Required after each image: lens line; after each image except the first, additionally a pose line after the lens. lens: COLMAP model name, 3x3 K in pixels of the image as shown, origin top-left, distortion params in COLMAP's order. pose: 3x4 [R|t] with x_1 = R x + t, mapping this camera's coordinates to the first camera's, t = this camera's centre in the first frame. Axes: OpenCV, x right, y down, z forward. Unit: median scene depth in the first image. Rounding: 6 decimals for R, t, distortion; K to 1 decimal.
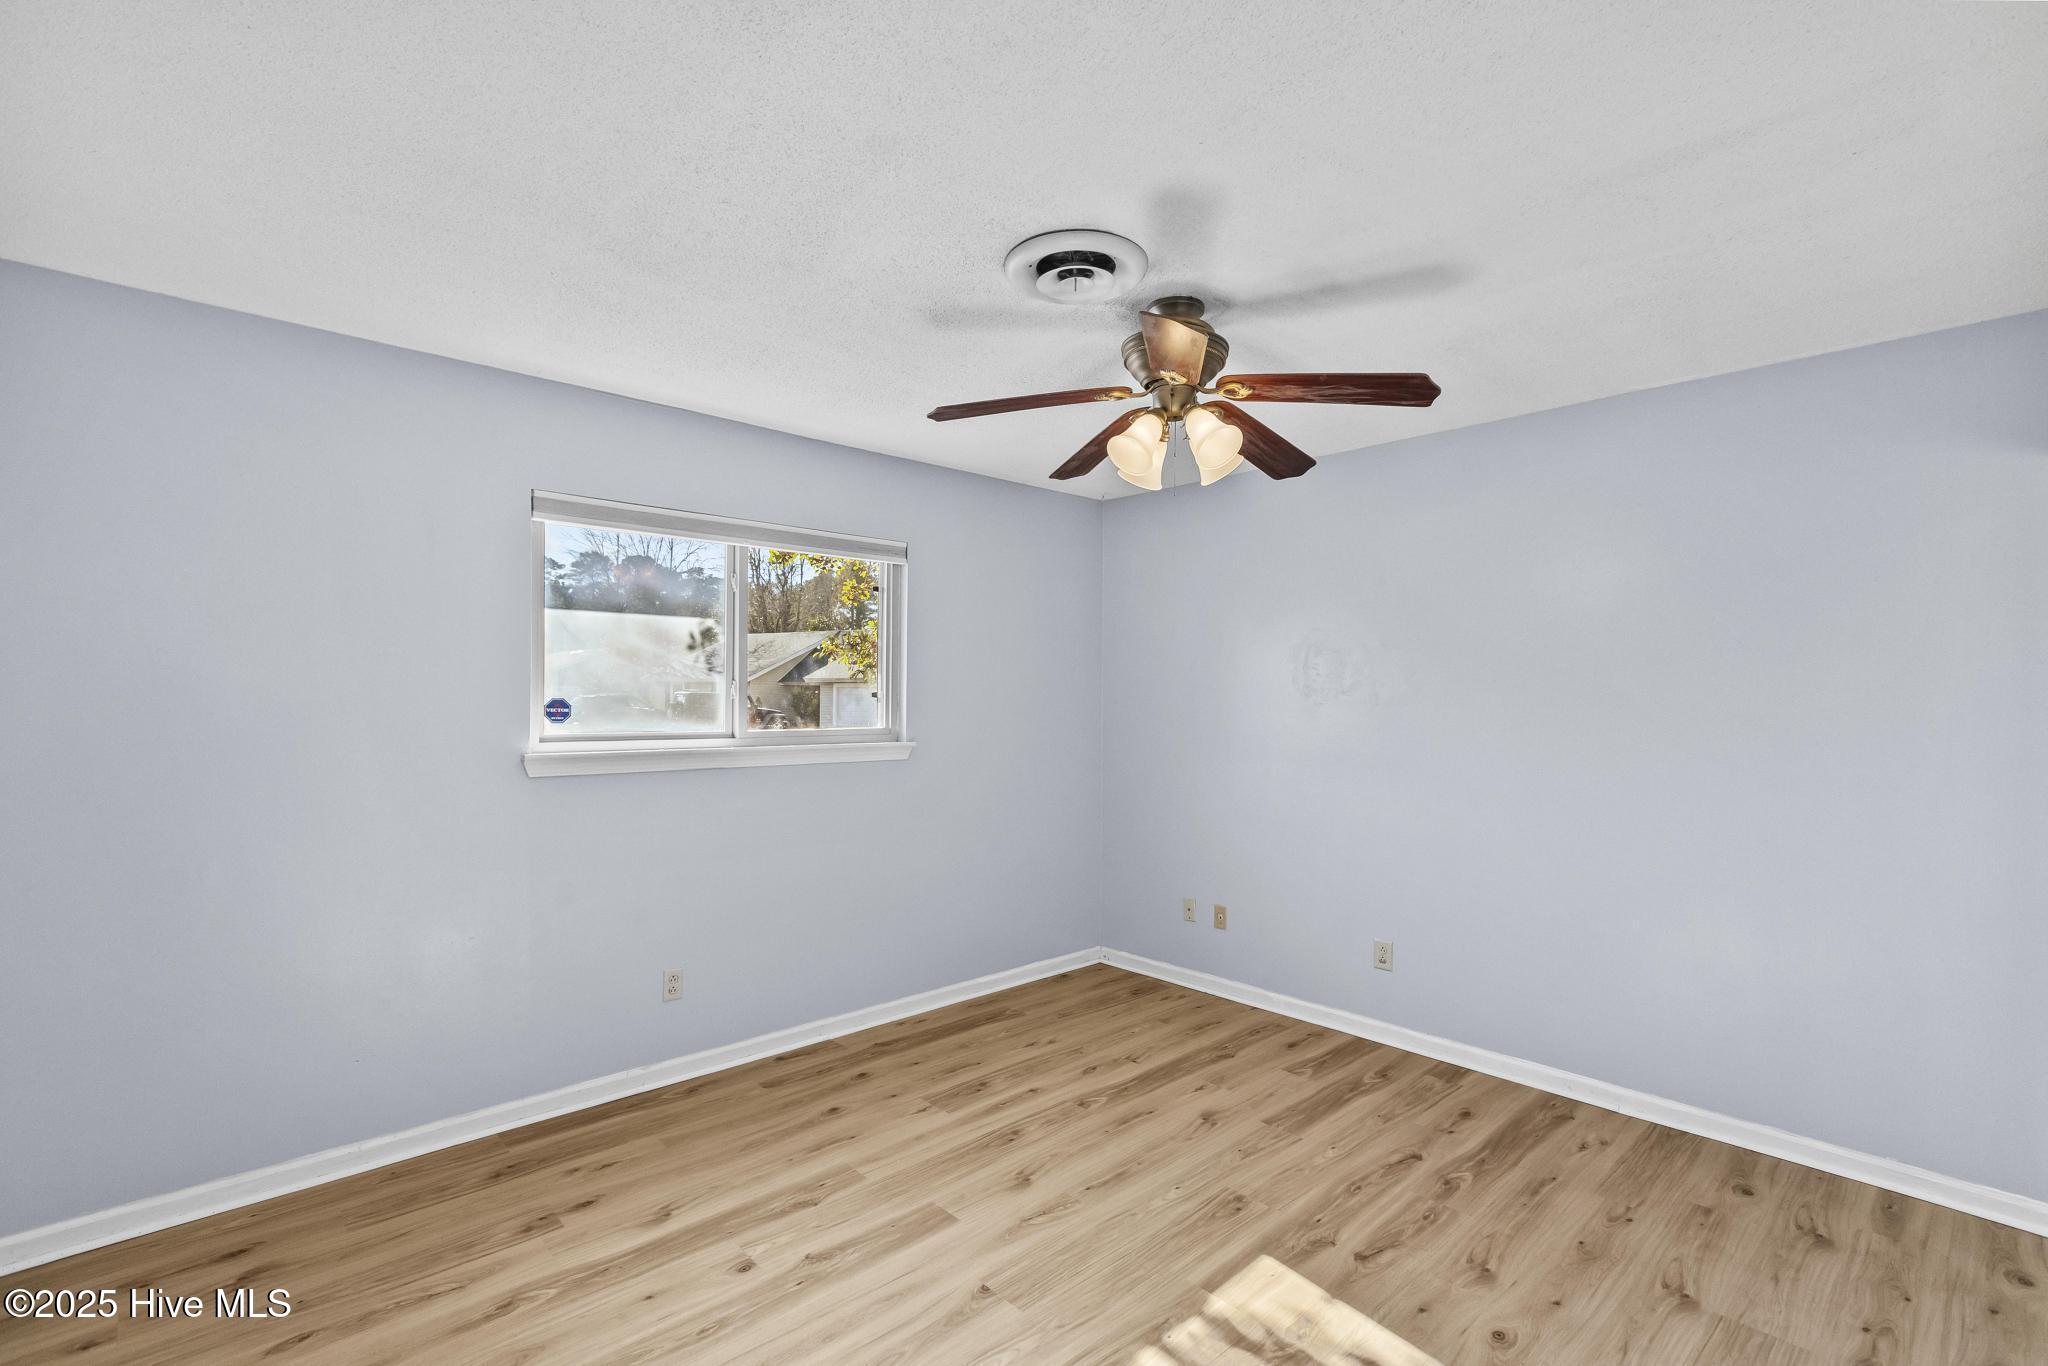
lens RADIAL K [[924.3, 0, 1032.5], [0, 924.3, 678.2], [0, 0, 1]] dist [-0.003147, -0.000859]
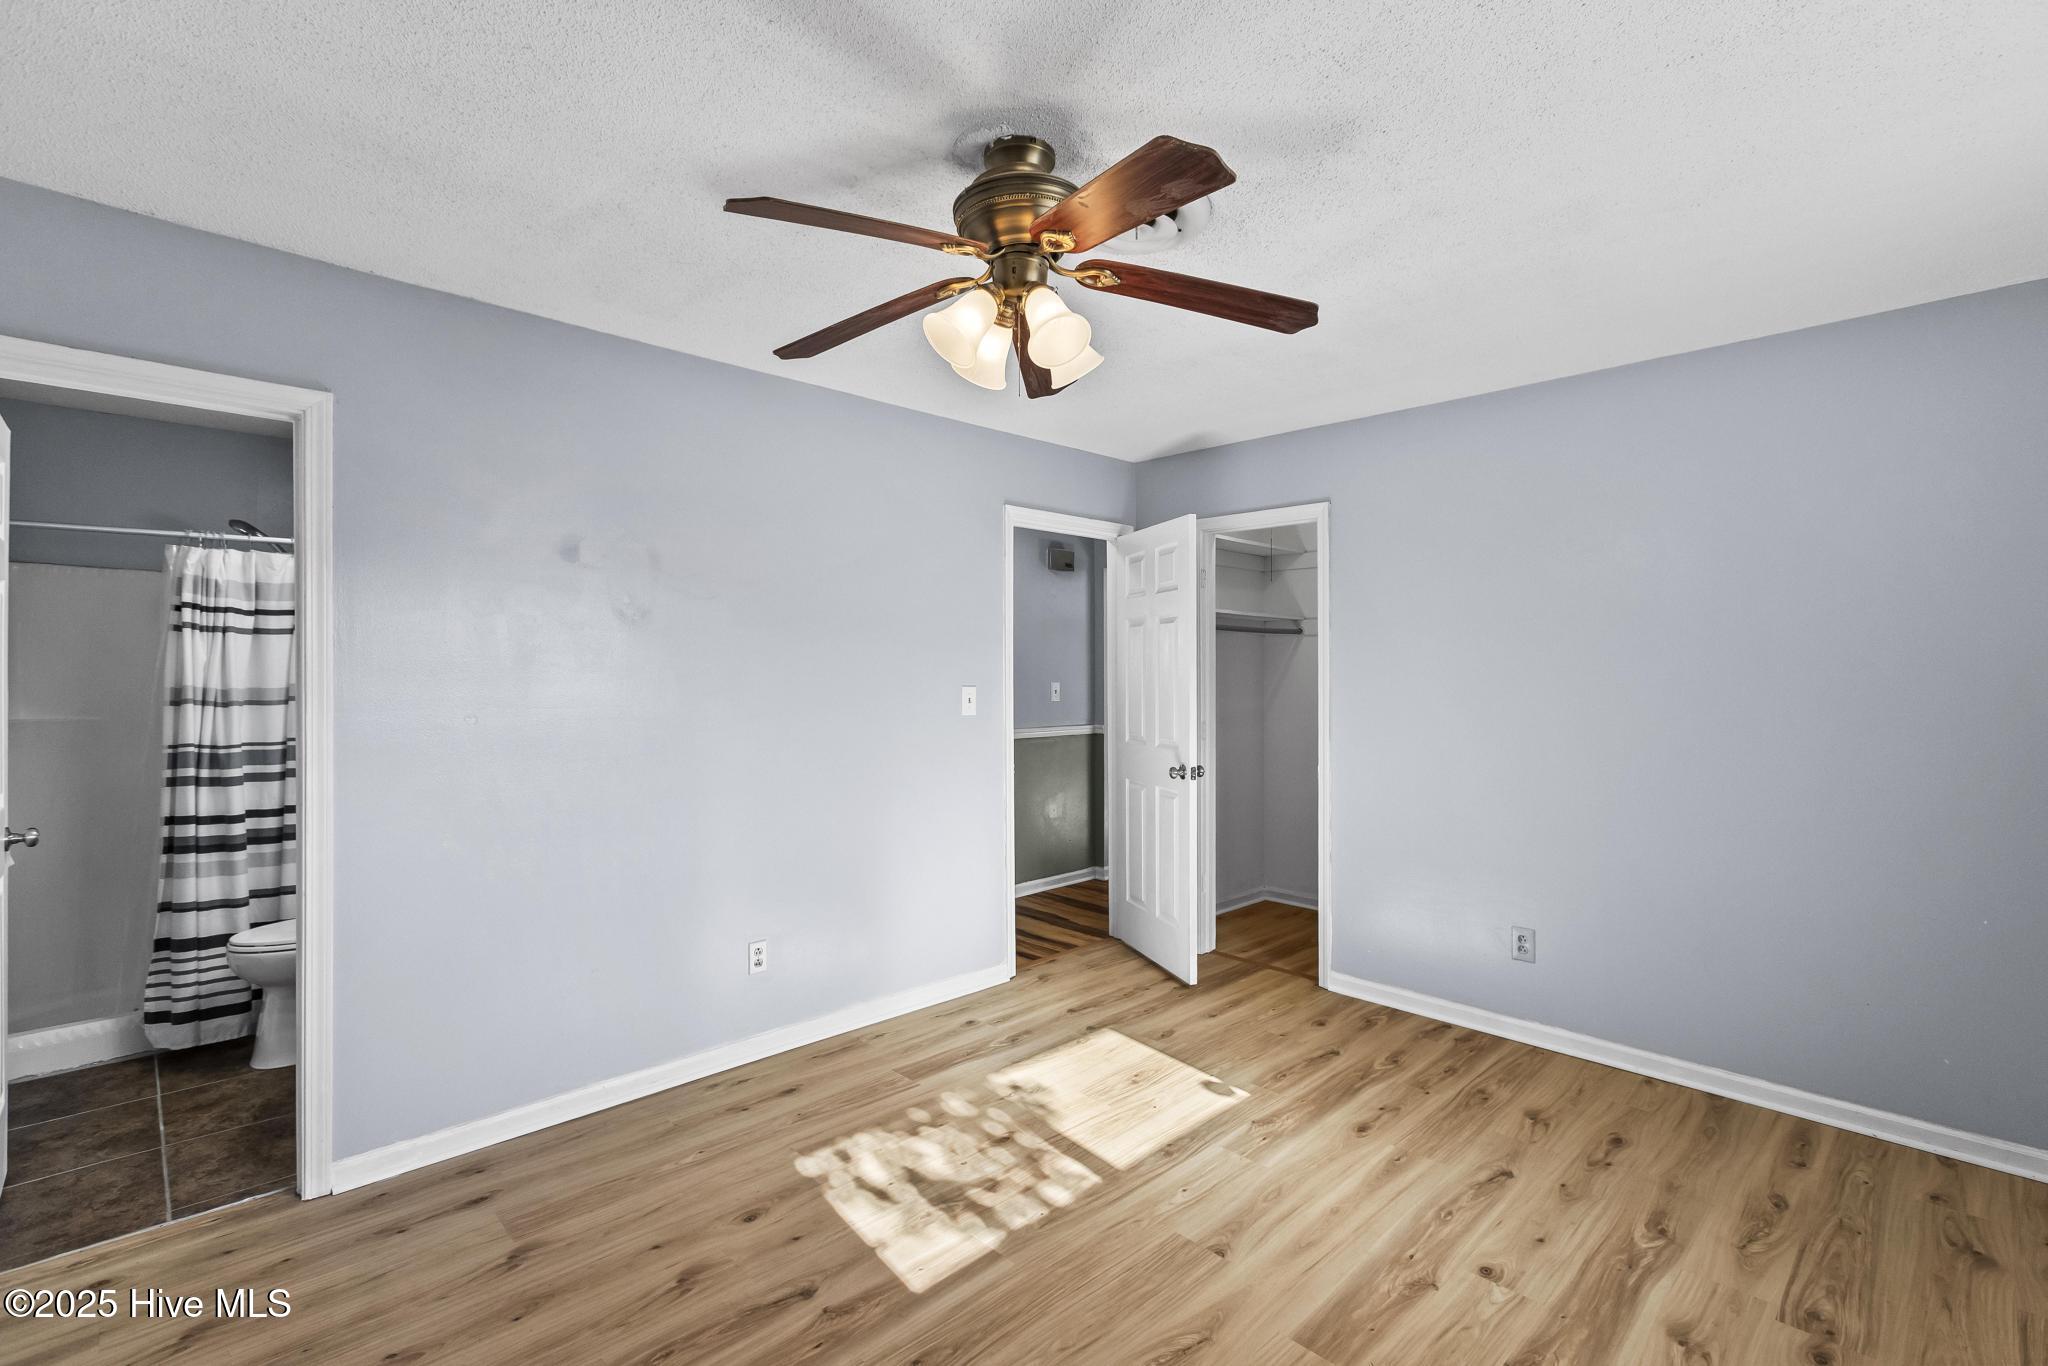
lens RADIAL K [[924.3, 0, 1028.2], [0, 924.3, 678.6], [0, 0, 1]] dist [-0.003147, -0.000859]
pose [[-0.999851, -0.006184, -0.016091, 0.171587], [-0.005891, 0.999817, -0.018216, 0.062955], [0.016200, -0.018119, -0.999705, 1.964535]]
